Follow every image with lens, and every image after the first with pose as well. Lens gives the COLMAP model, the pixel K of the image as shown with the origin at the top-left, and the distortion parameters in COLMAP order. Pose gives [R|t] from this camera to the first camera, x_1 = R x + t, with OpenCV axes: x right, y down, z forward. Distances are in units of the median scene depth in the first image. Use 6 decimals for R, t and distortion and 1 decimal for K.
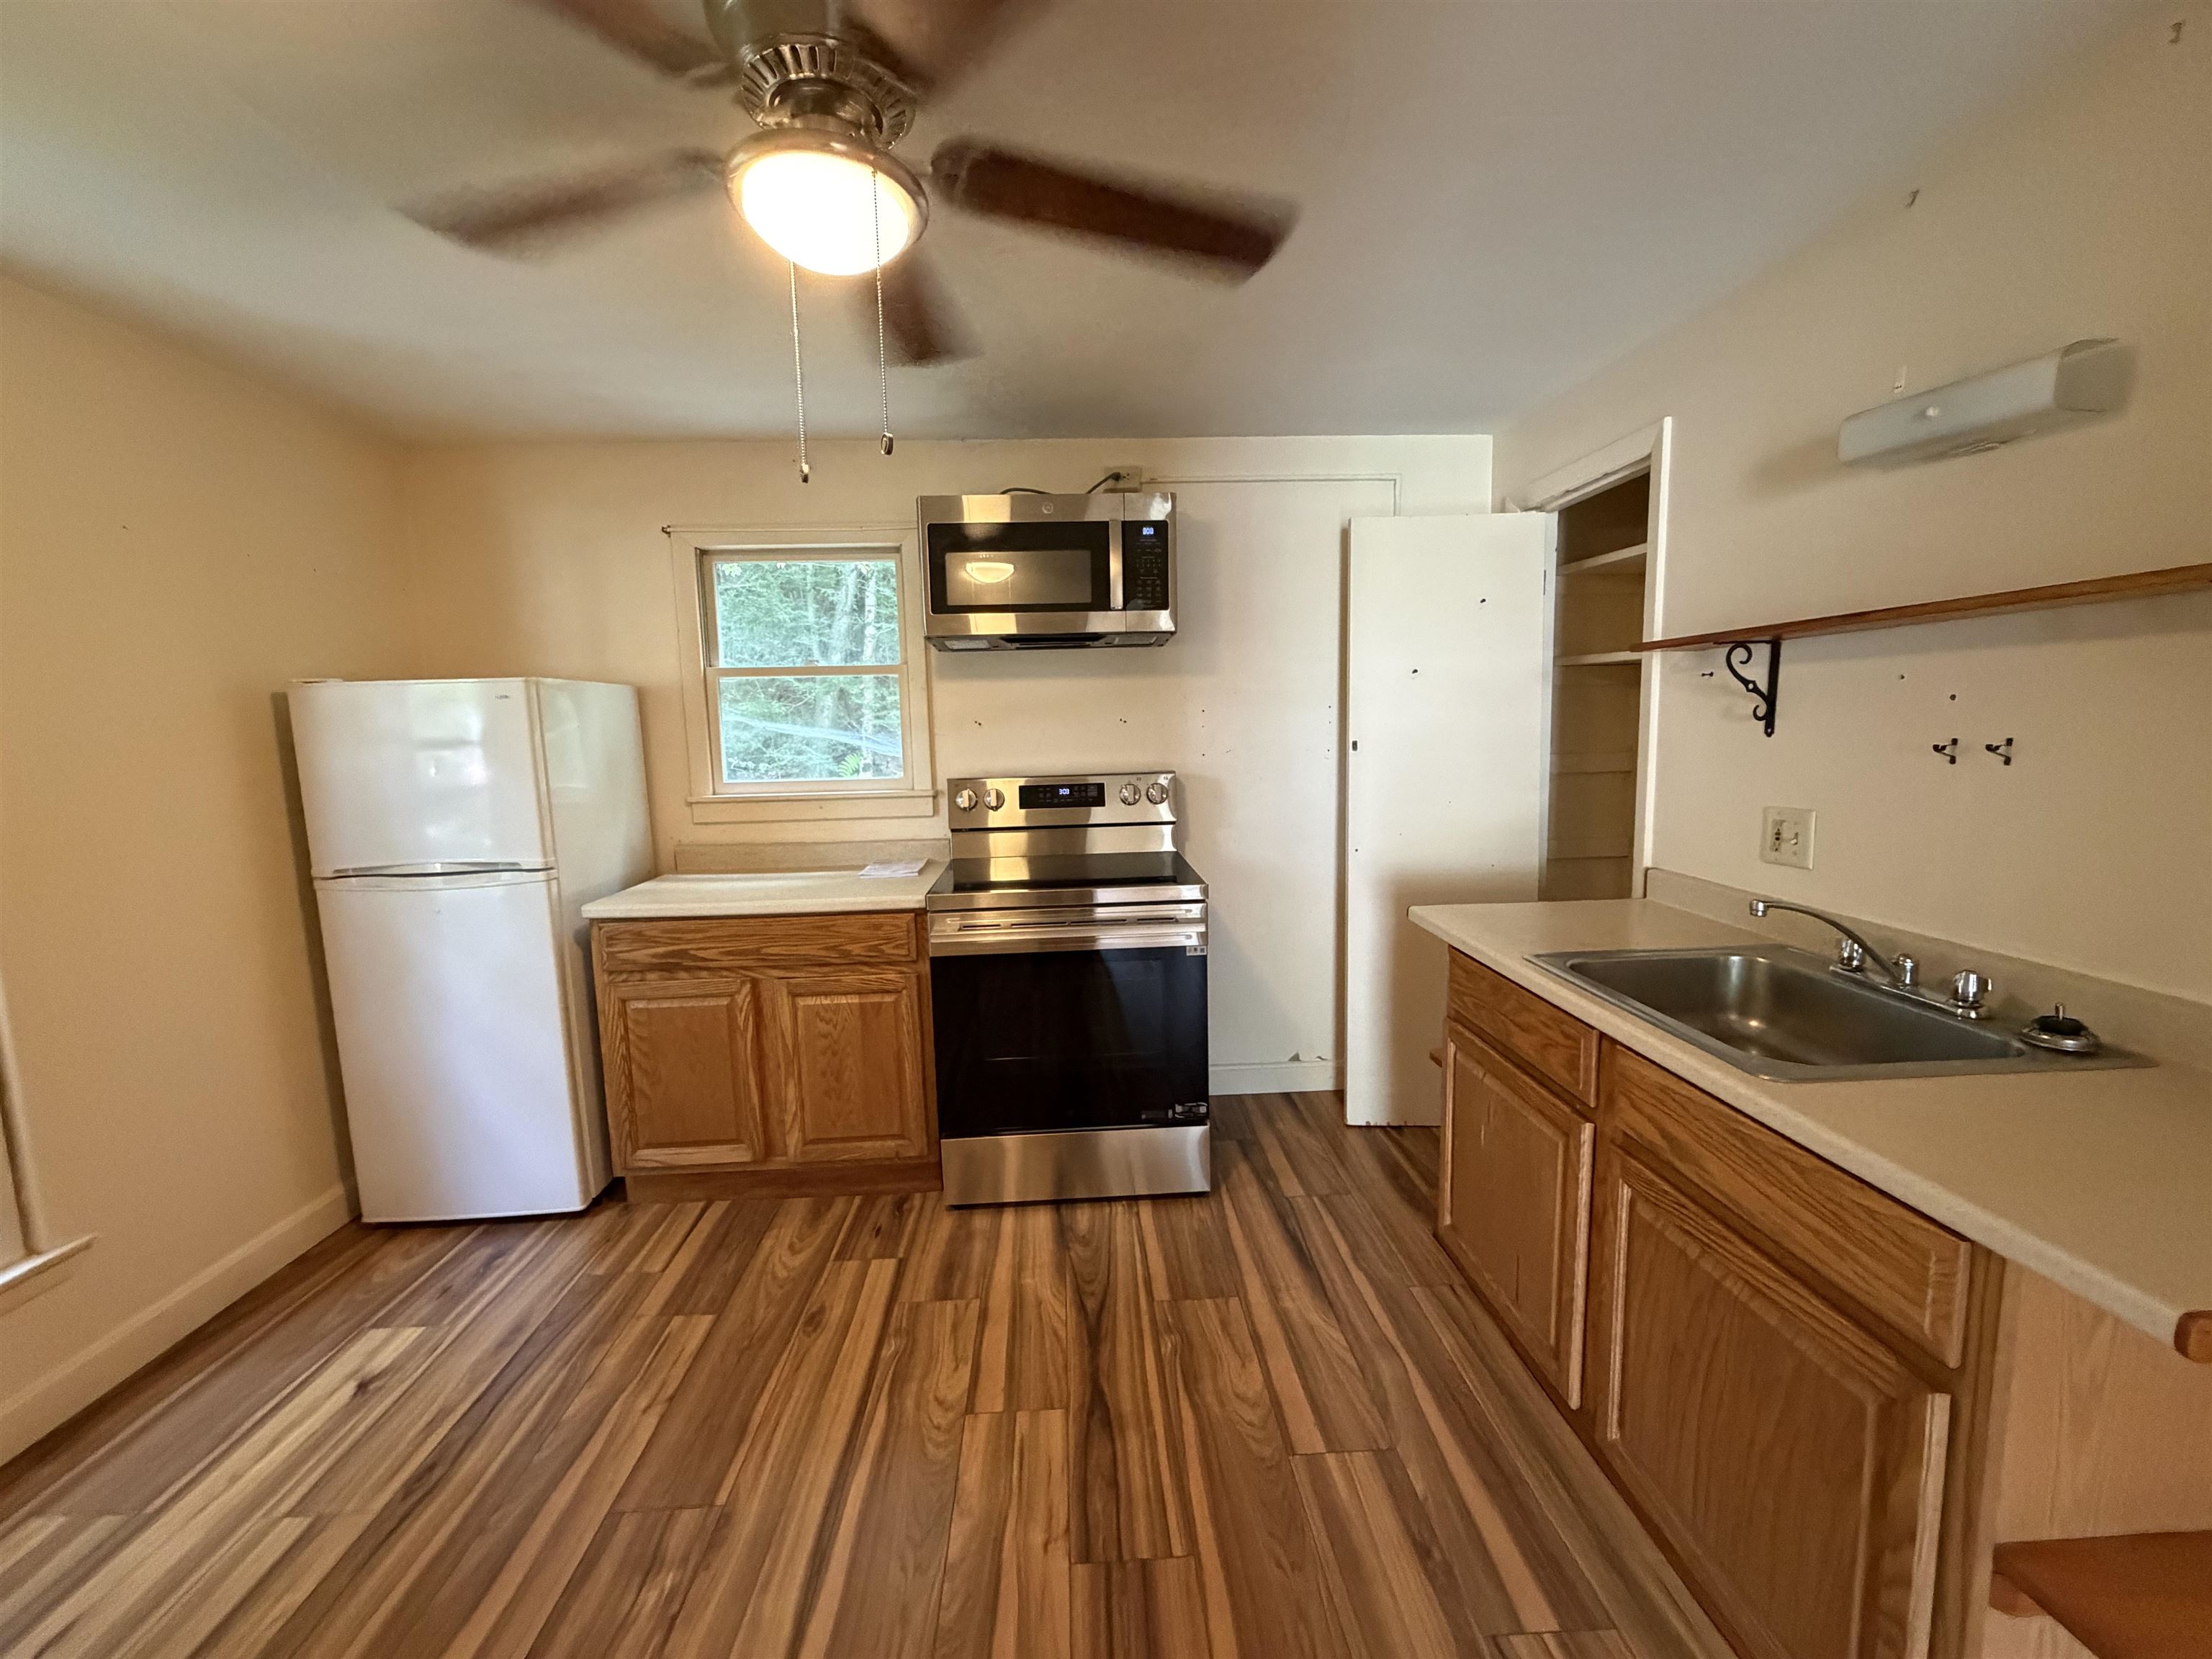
lens RADIAL K [[883.3, 0, 1095.3], [0, 883.3, 824.4], [0, 0, 1]] dist [0.001524, 0.000211]
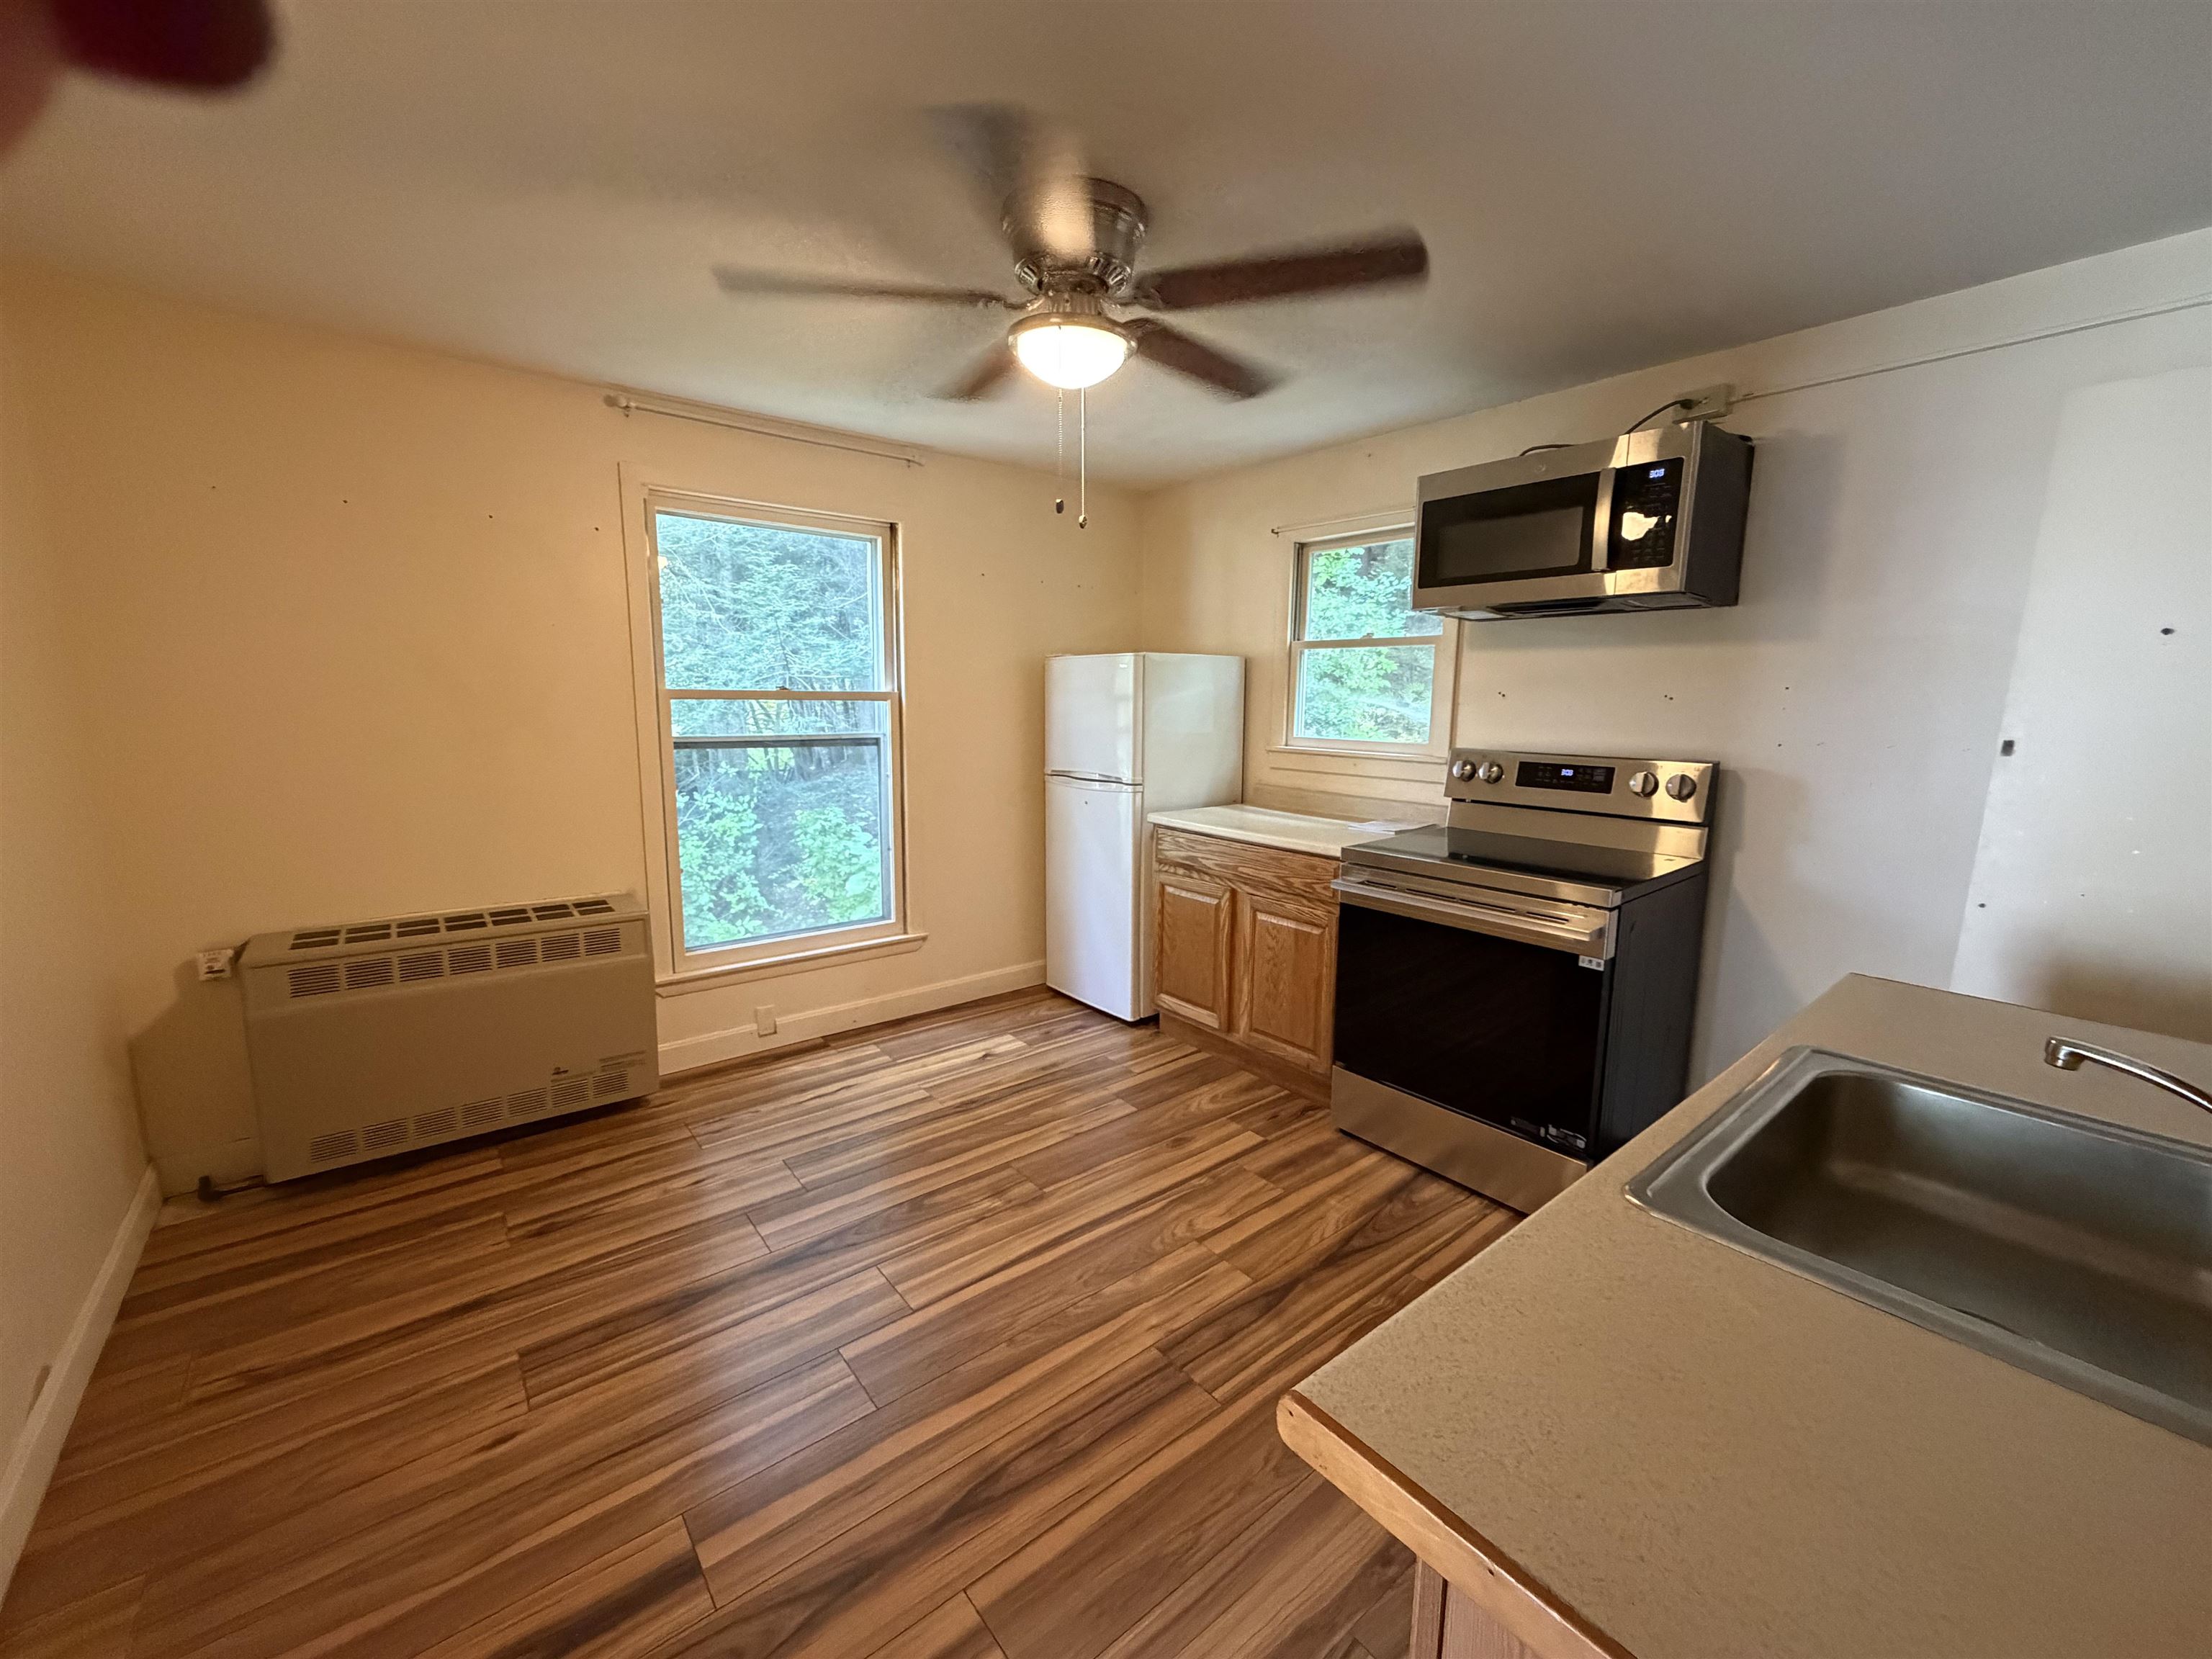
lens RADIAL K [[883.3, 0, 1095.3], [0, 883.3, 824.4], [0, 0, 1]] dist [0.001524, 0.000211]
pose [[0.585579, 0.150803, -0.796465, 0.498443], [-0.117264, 0.987967, 0.100847, -0.022852], [0.802089, 0.034343, 0.596216, 0.079327]]
